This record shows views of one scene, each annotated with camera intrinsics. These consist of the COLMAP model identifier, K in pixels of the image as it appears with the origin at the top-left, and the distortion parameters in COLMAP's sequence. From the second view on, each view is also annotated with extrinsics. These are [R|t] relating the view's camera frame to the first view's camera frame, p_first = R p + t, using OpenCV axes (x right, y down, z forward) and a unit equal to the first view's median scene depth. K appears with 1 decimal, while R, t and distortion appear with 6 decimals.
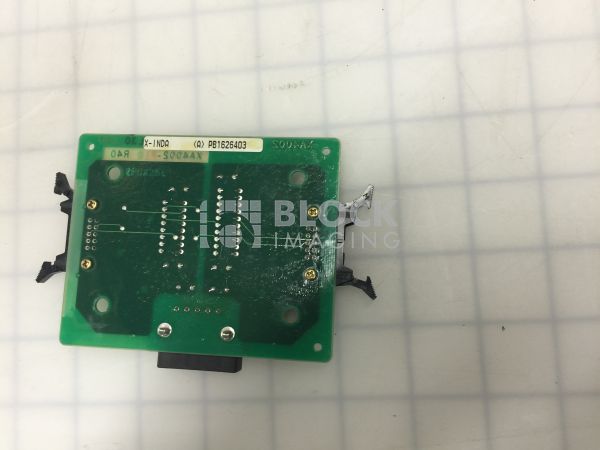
lens RADIAL K [[520.0, 0, 300.0], [0, 520.0, 225.0], [0, 0, 1]] dist [0.087663, -0.151245]
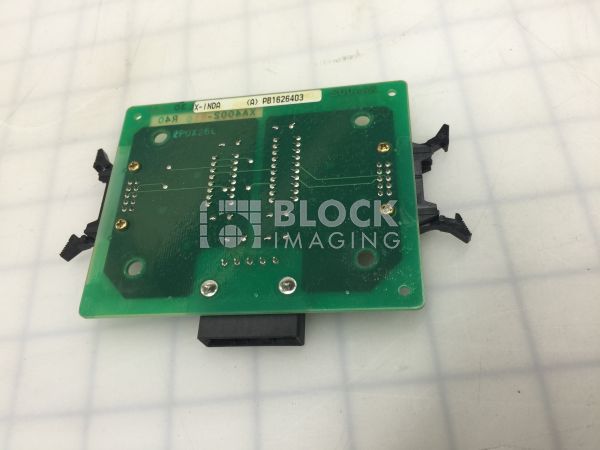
lens RADIAL K [[520.0, 0, 300.0], [0, 520.0, 225.0], [0, 0, 1]] dist [0.087663, -0.151245]
pose [[0.998548, -0.037432, -0.038735, -0.080384], [0.021064, 0.933180, -0.358791, 0.385511], [0.049577, 0.357454, 0.932614, 0.212278]]
